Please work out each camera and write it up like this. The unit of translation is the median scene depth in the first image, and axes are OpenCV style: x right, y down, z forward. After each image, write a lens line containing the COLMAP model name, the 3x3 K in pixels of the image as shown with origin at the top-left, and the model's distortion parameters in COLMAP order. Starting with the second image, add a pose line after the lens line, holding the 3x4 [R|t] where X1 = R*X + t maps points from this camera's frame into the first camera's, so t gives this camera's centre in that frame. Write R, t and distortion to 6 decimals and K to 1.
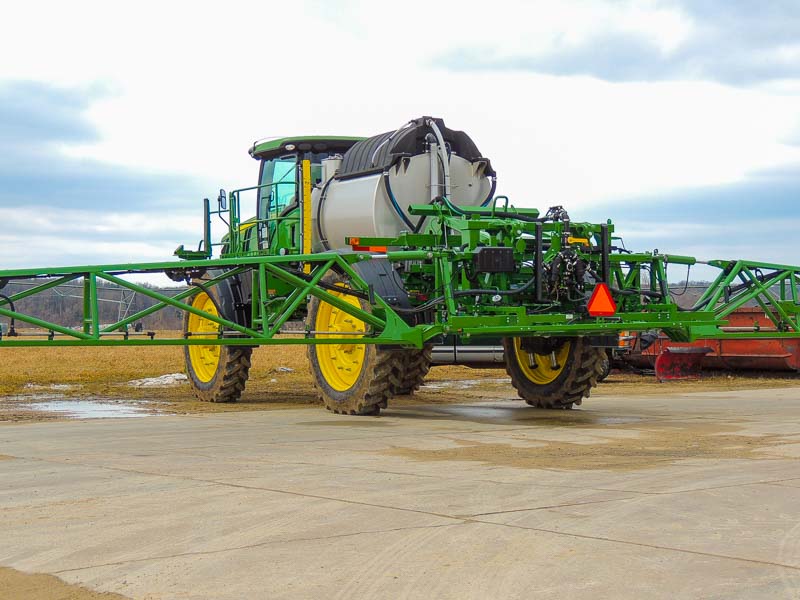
lens RADIAL K [[1558.0, 0, 400.0], [0, 1558.0, 300.0], [0, 0, 1]] dist [-0.042509, 0.002112]
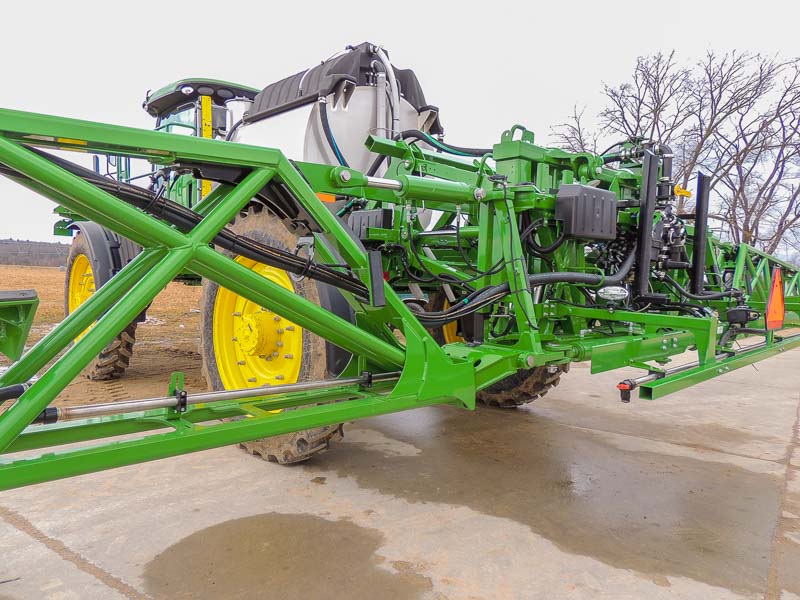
lens RADIAL K [[558.8, 0, 400.0], [0, 558.8, 300.0], [0, 0, 1]] dist [0.037977, -0.003099]
pose [[0.965721, 0.025693, 0.258306, -0.038753], [-0.041049, 0.997684, 0.054233, -0.004841], [-0.256314, -0.062977, 0.964540, 0.735604]]
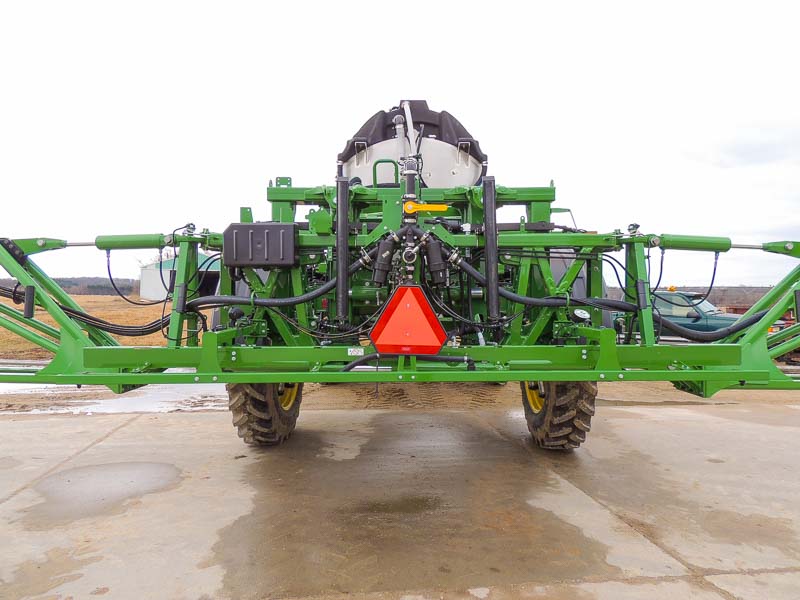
lens RADIAL K [[558.8, 0, 400.0], [0, 558.8, 300.0], [0, 0, 1]] dist [0.037977, -0.003099]
pose [[0.851588, 0.008685, -0.524140, 0.189301], [-0.002338, 0.999916, 0.012771, -0.007490], [0.524206, -0.009650, 0.851537, 0.743476]]
